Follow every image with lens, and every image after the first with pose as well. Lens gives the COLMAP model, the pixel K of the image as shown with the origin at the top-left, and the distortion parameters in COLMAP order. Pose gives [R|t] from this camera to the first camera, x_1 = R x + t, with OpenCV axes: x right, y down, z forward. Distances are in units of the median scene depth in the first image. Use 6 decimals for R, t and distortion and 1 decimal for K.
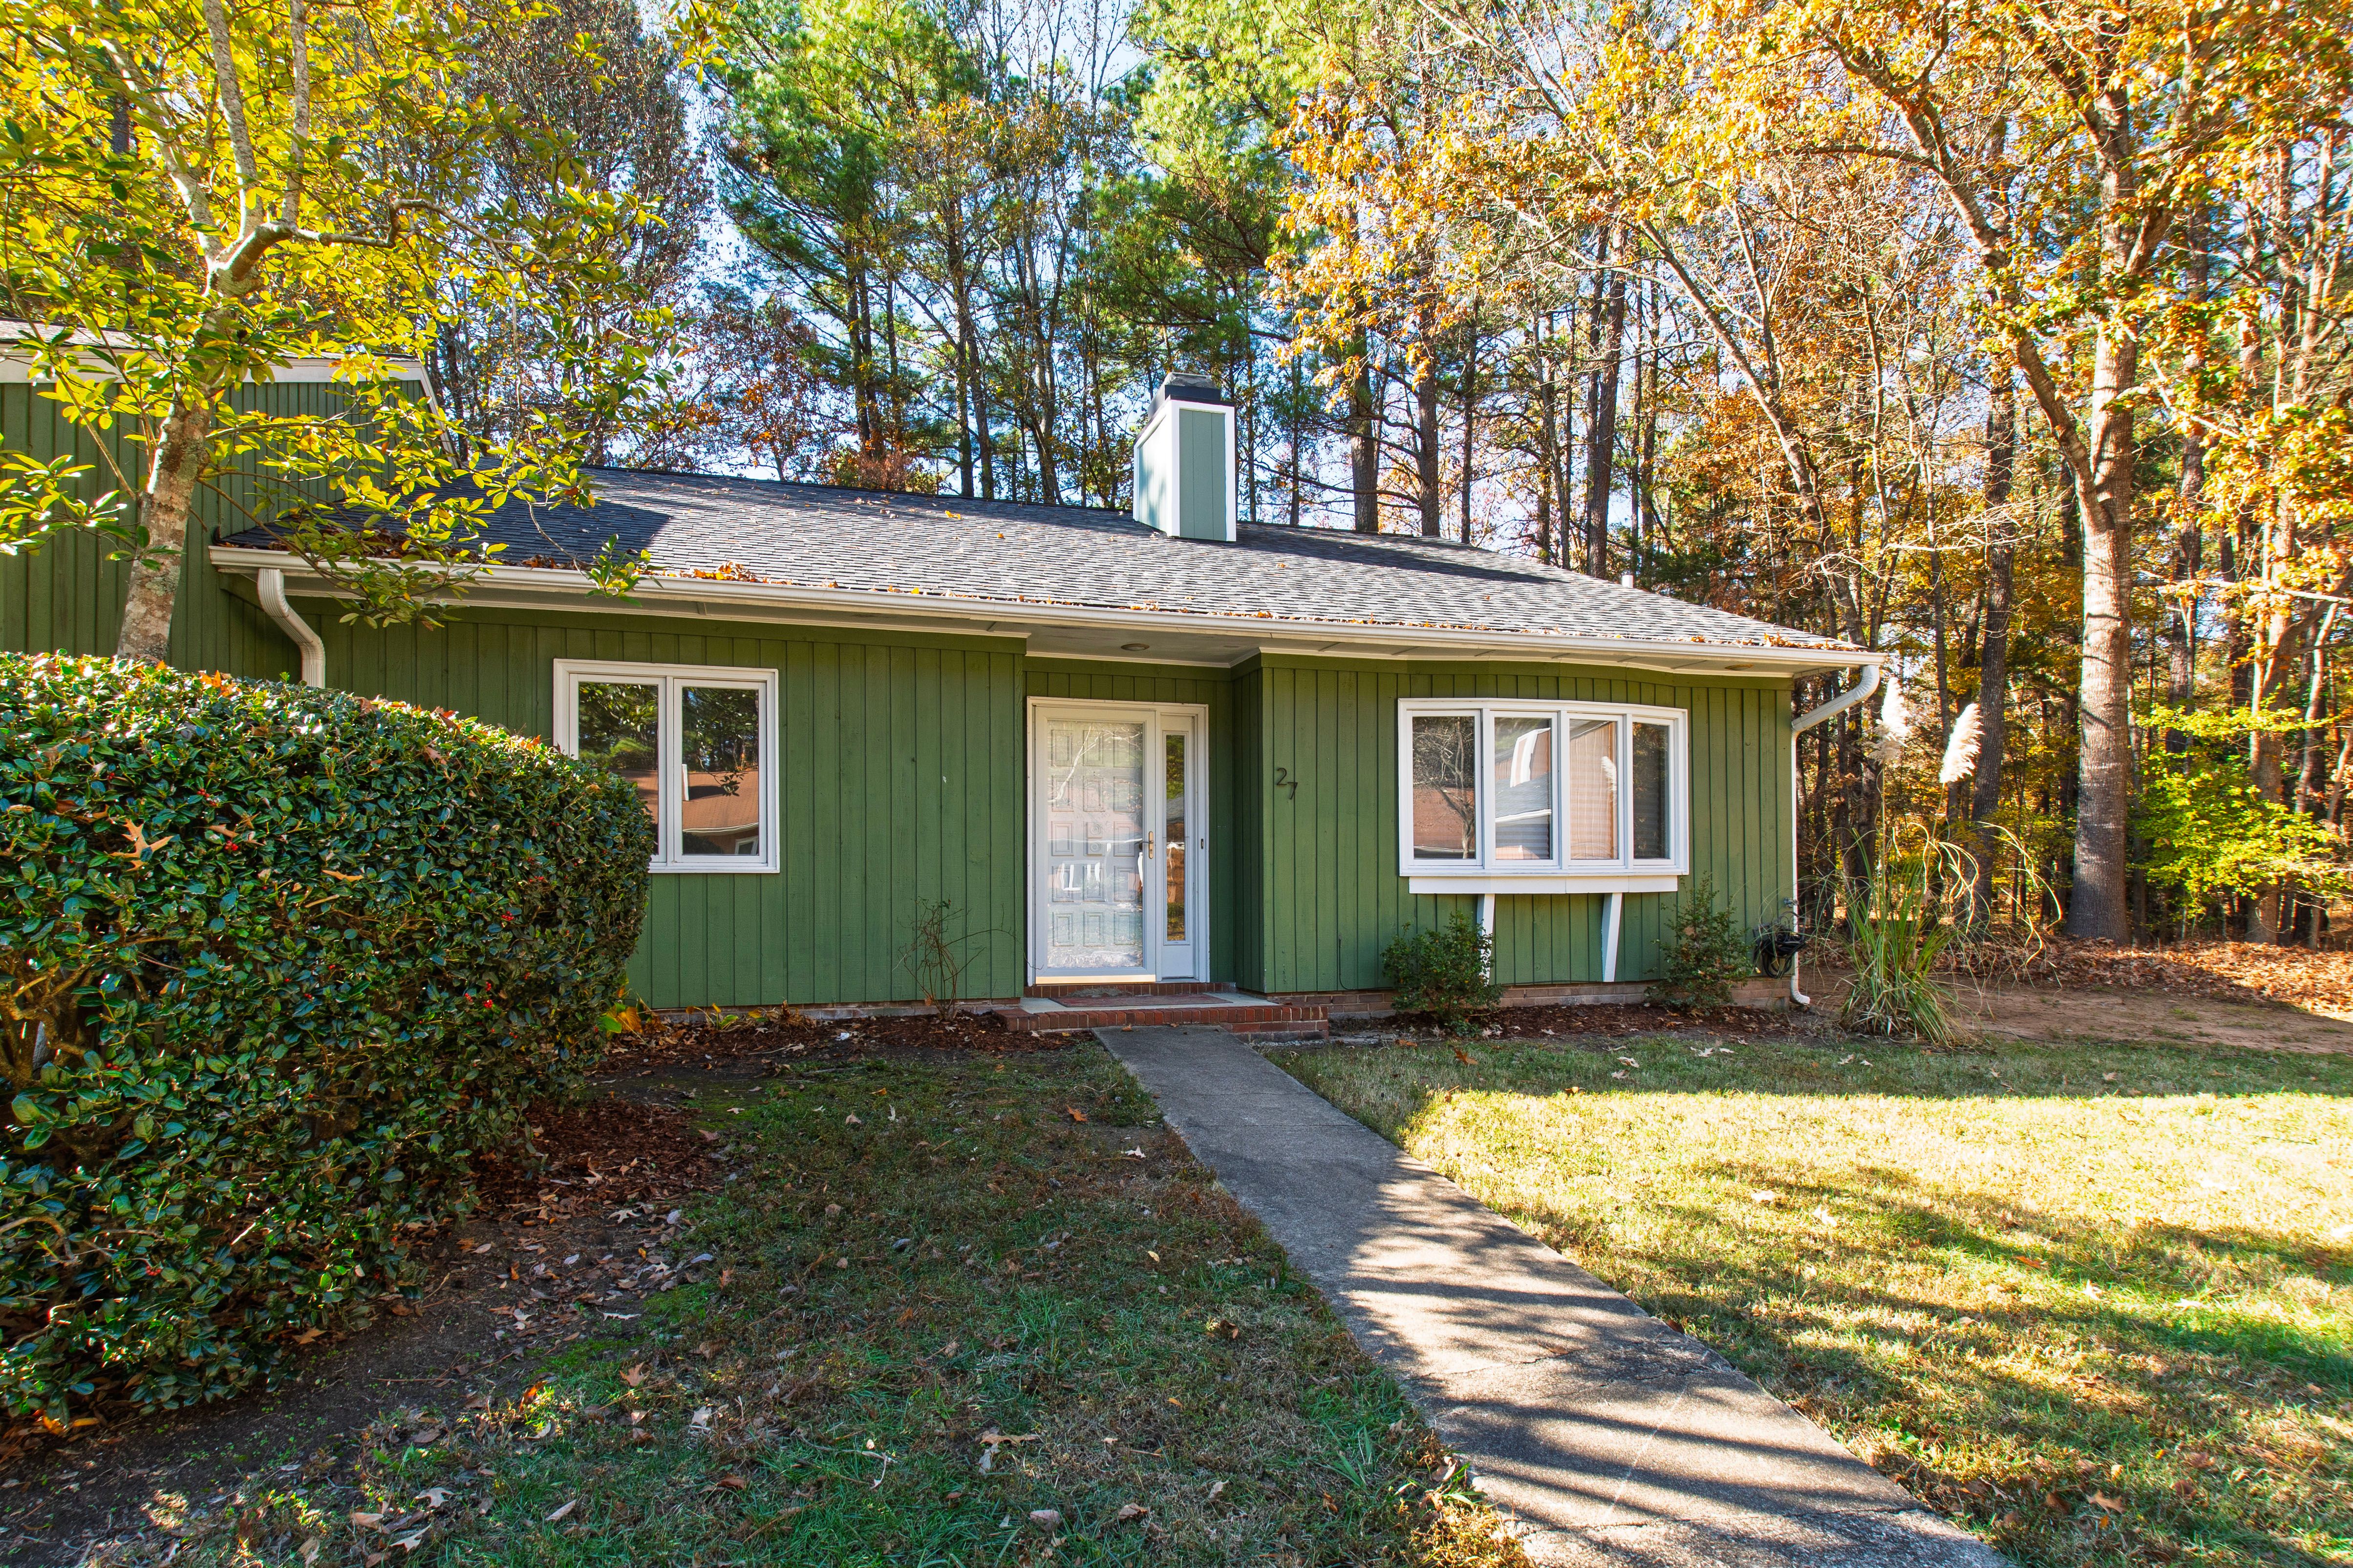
lens RADIAL K [[1038.6, 0, 981.7], [0, 1038.6, 716.7], [0, 0, 1]] dist [-0.000141, -0.000926]
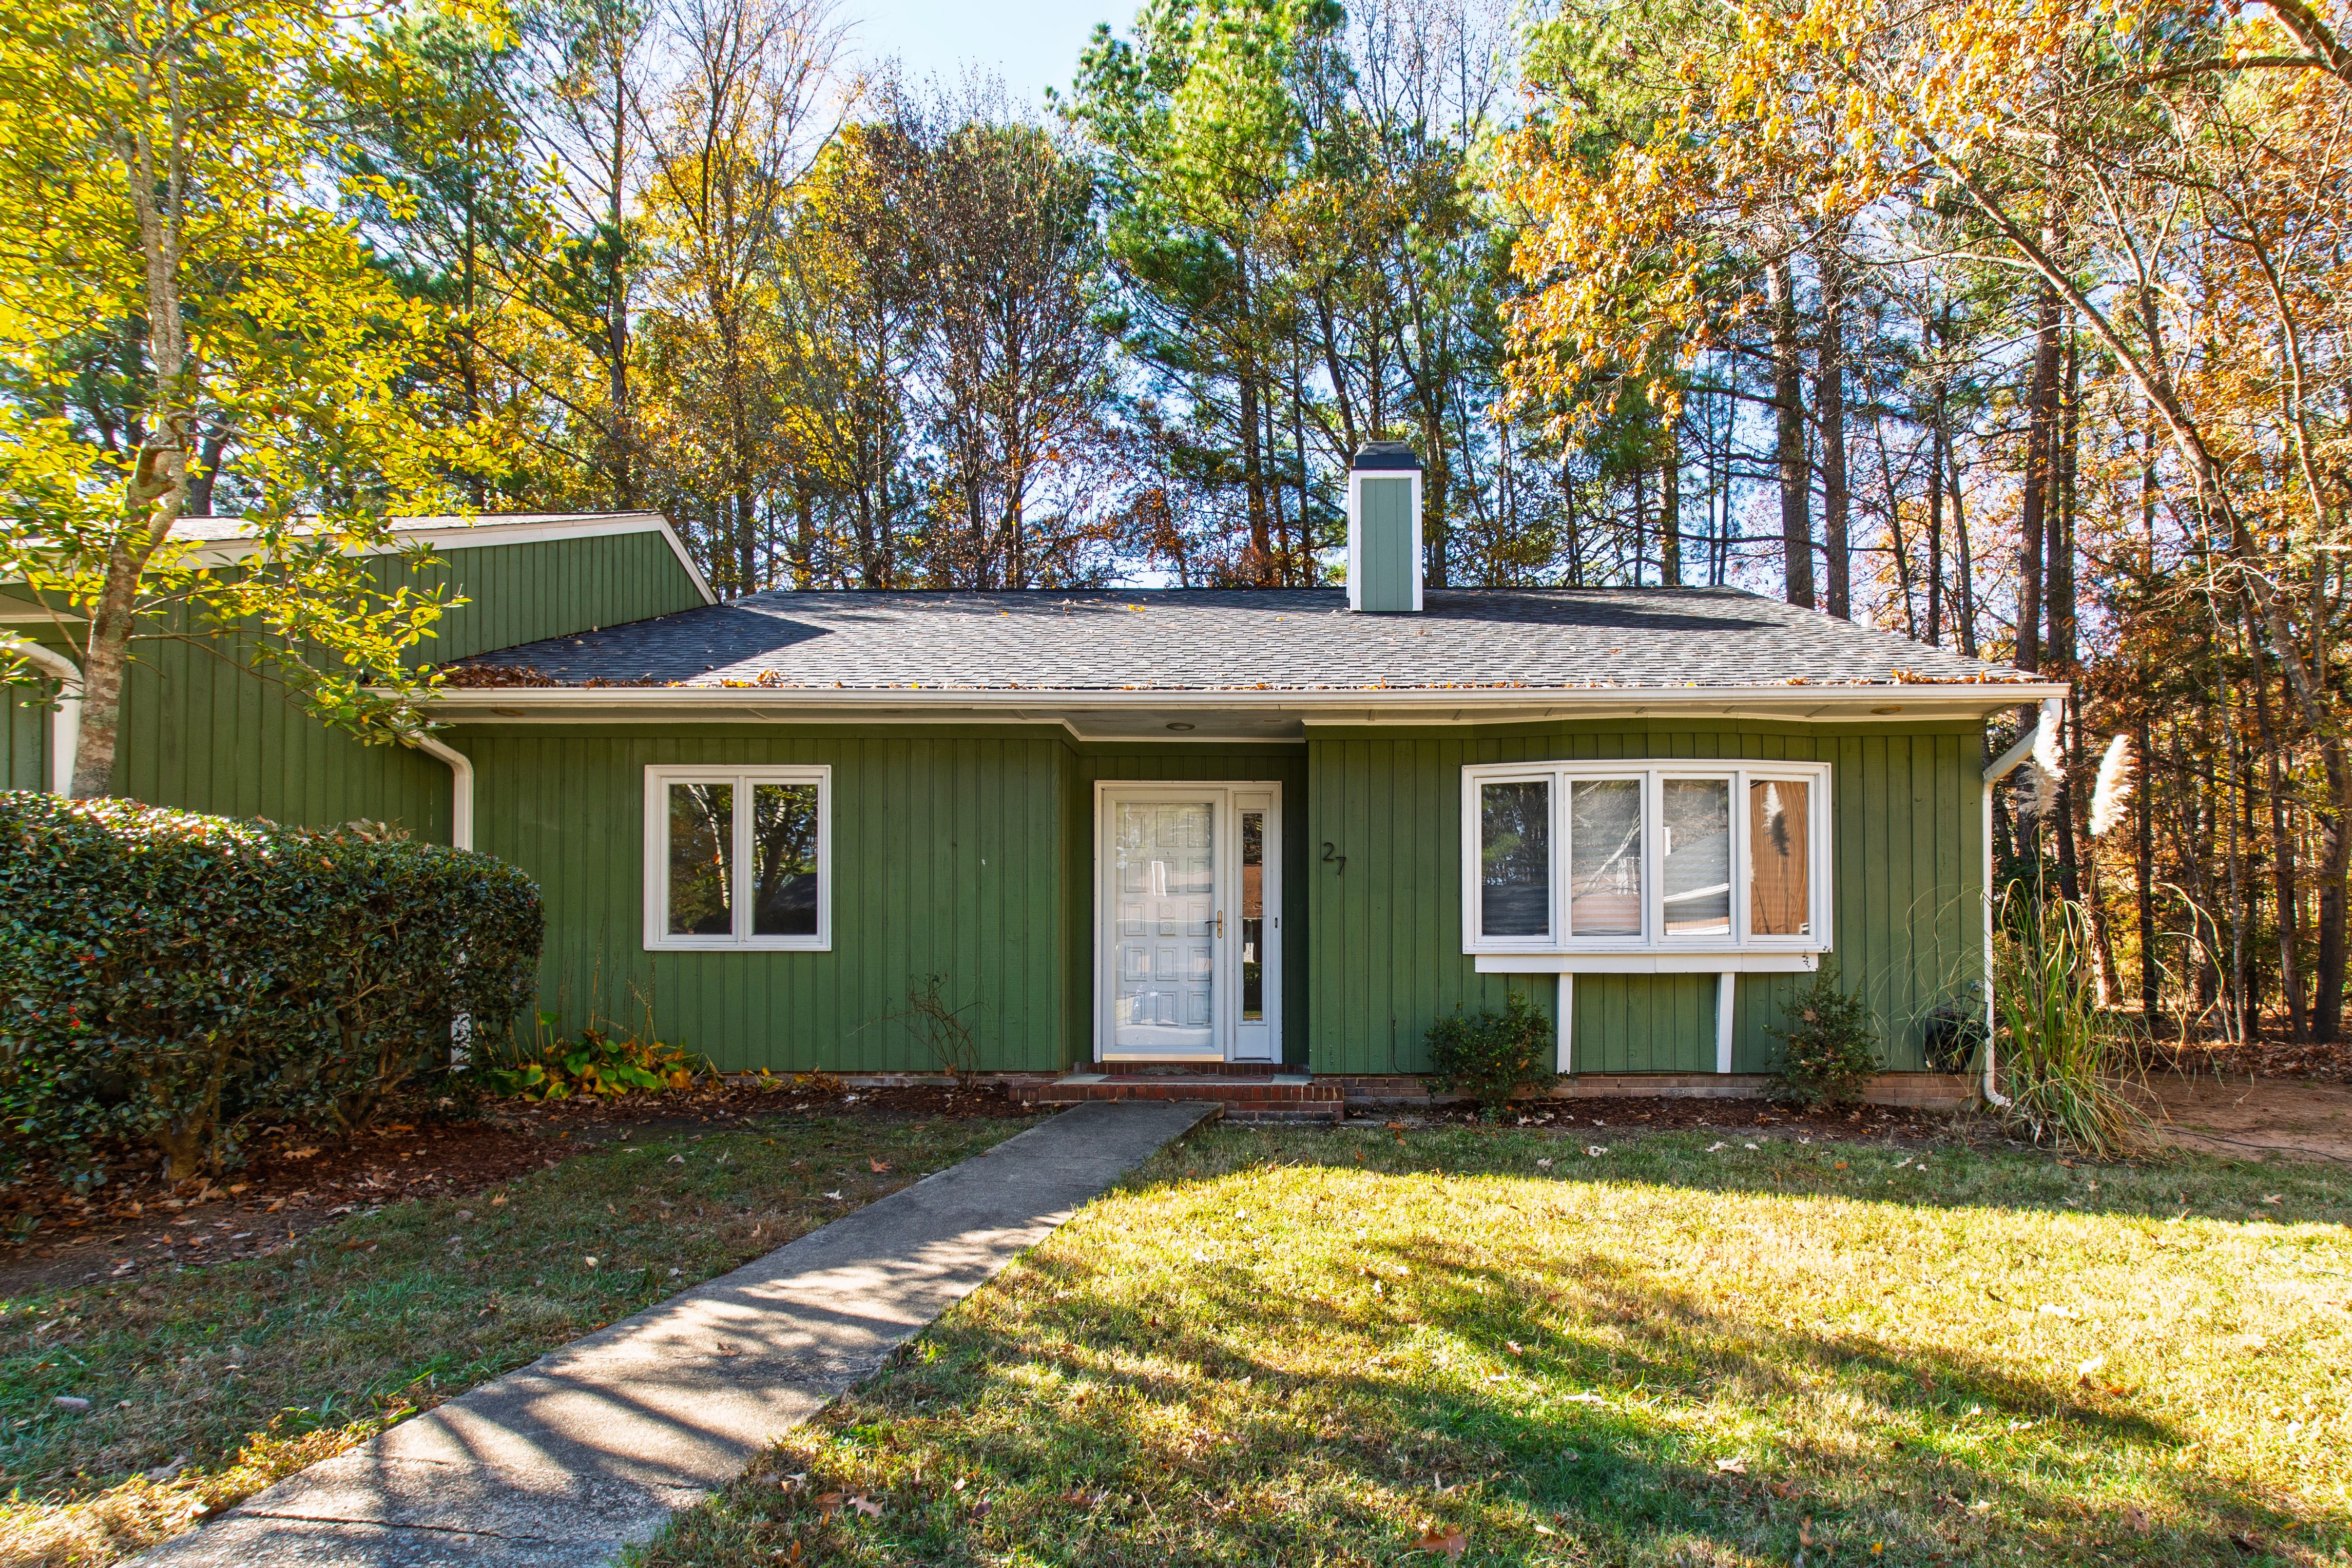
lens RADIAL K [[1045.9, 0, 1168.6], [0, 1045.9, 806.2], [0, 0, 1]] dist [0.001712, -0.000200]
pose [[0.969339, -0.037392, -0.242866, 0.377019], [0.035853, 0.999299, -0.010758, 0.020123], [0.243098, 0.001720, 0.970000, 0.014065]]
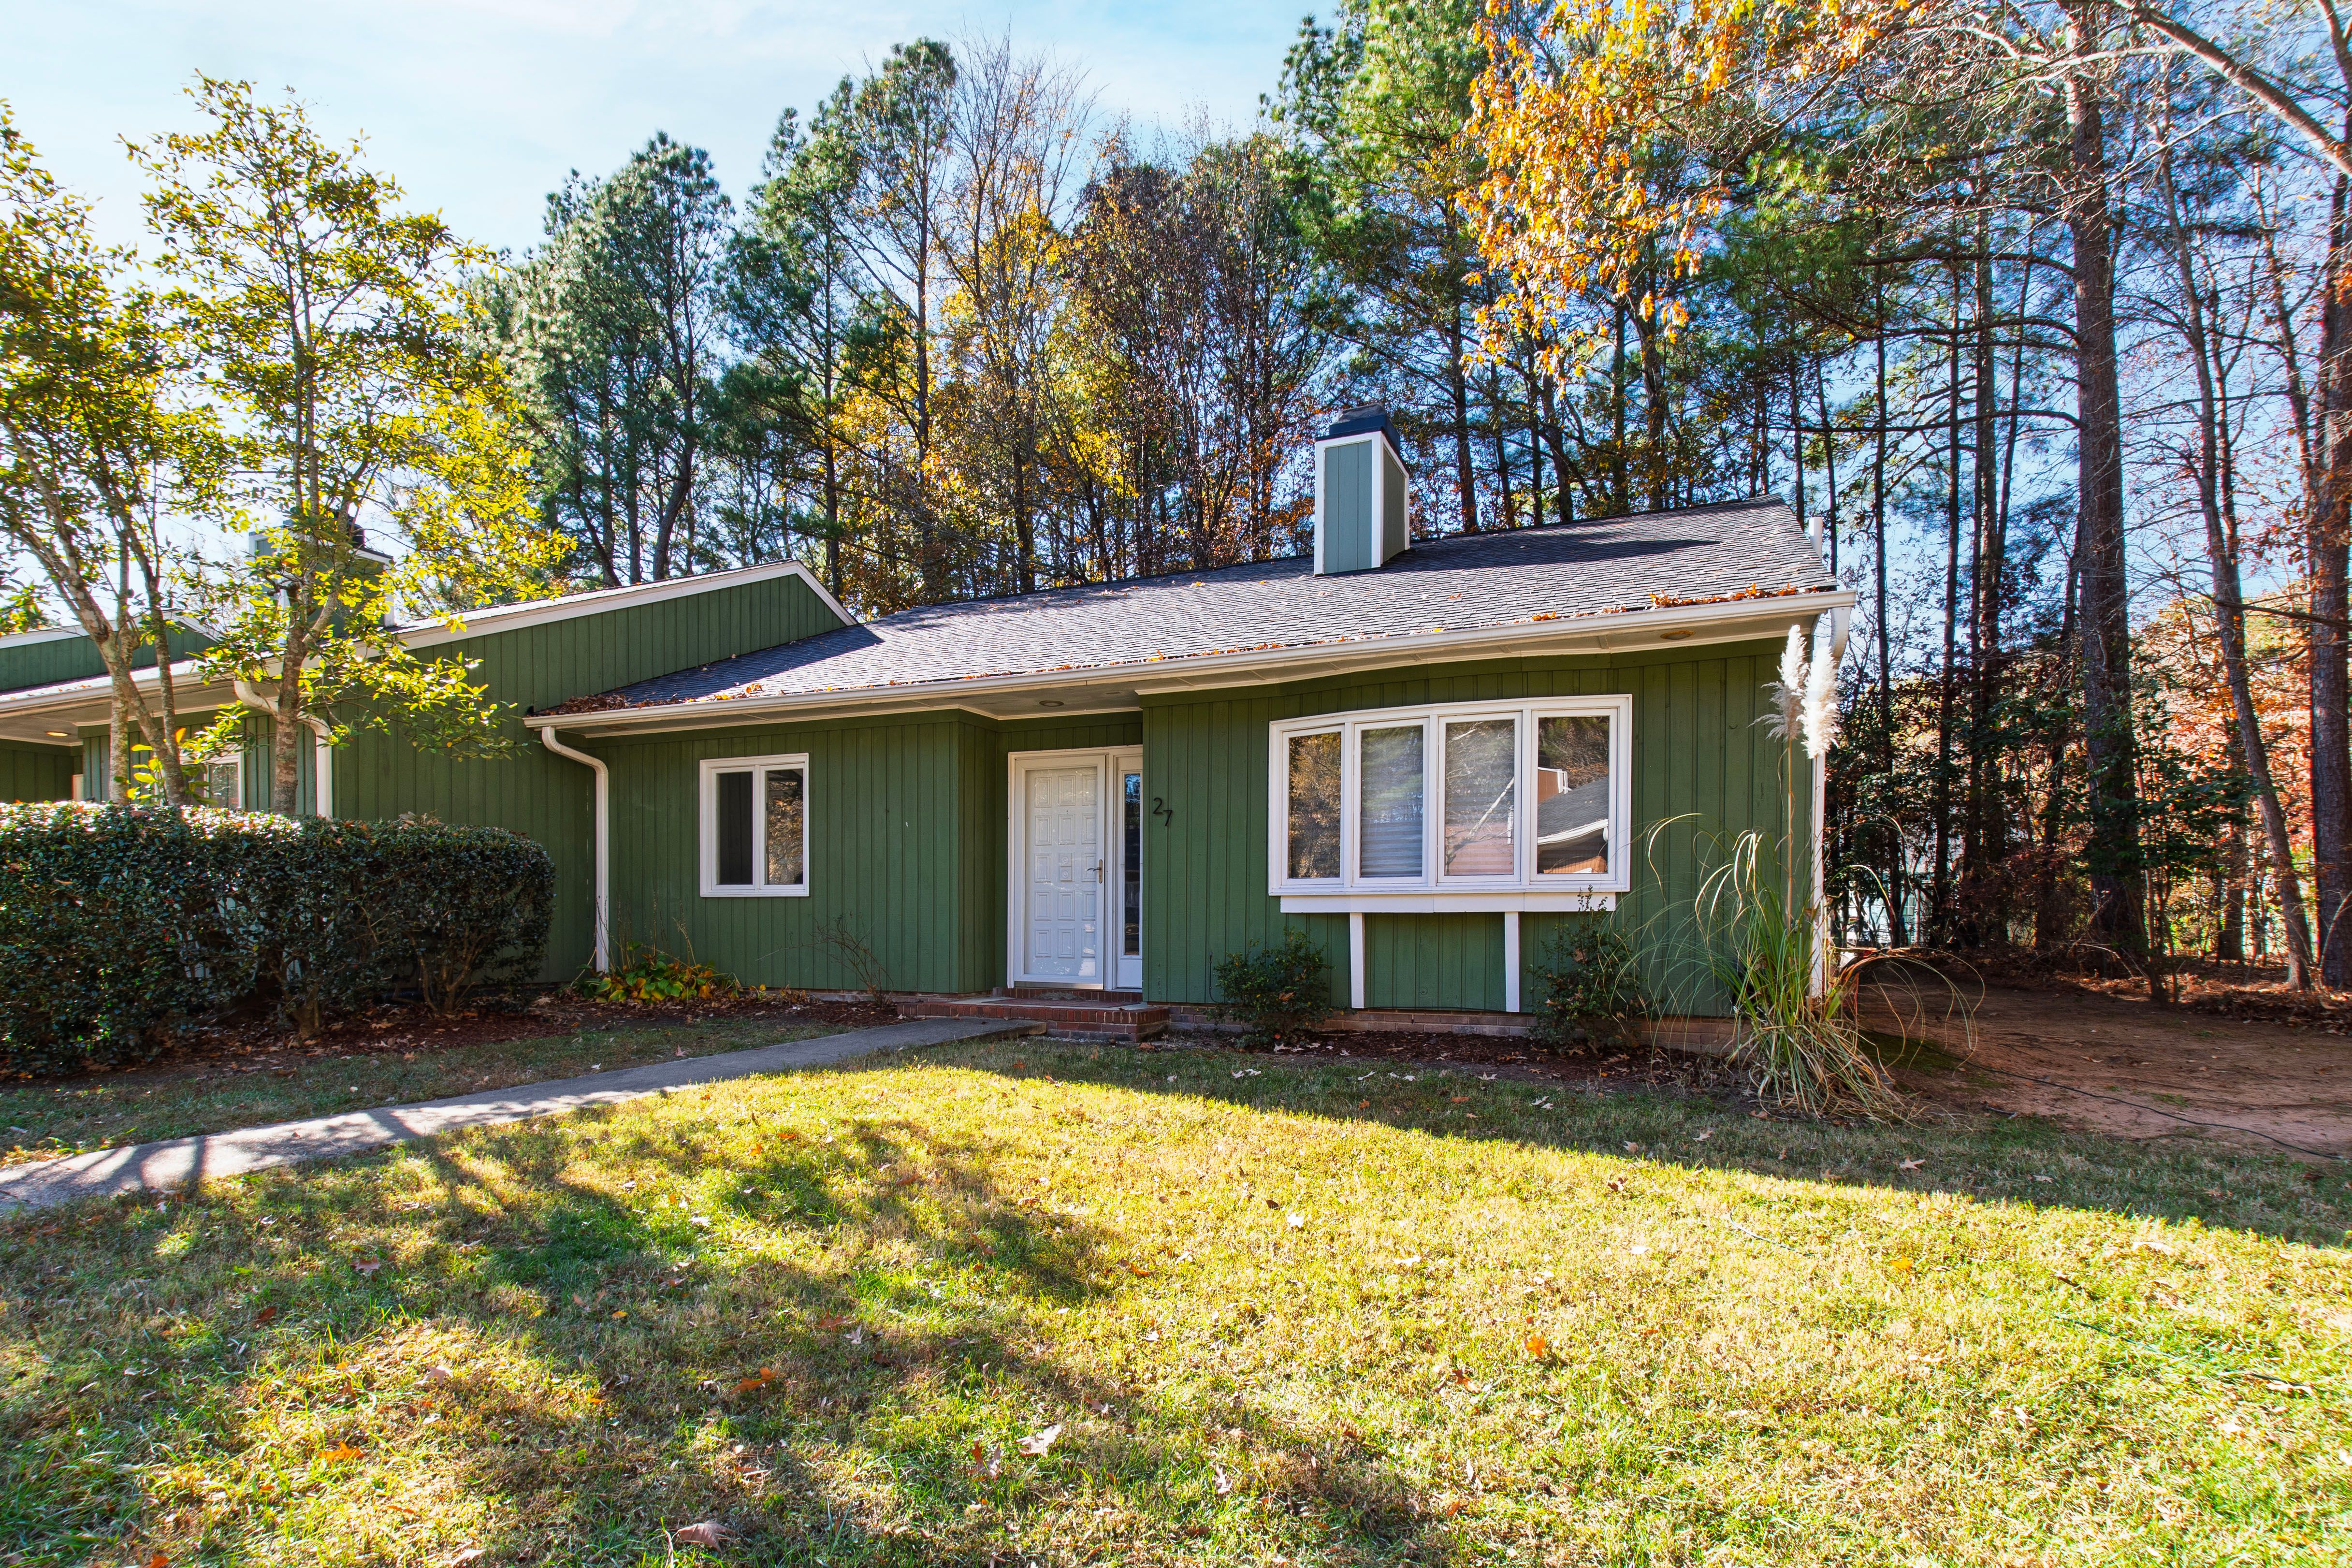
lens RADIAL K [[986.3, 0, 1176.0], [0, 986.3, 784.0], [0, 0, 1]] dist [-0.001308, 0.000314]
pose [[0.829903, -0.073361, -0.553063, 0.866295], [0.081416, 0.996630, -0.010028, 0.046162], [0.551935, -0.036706, 0.833079, 0.144198]]
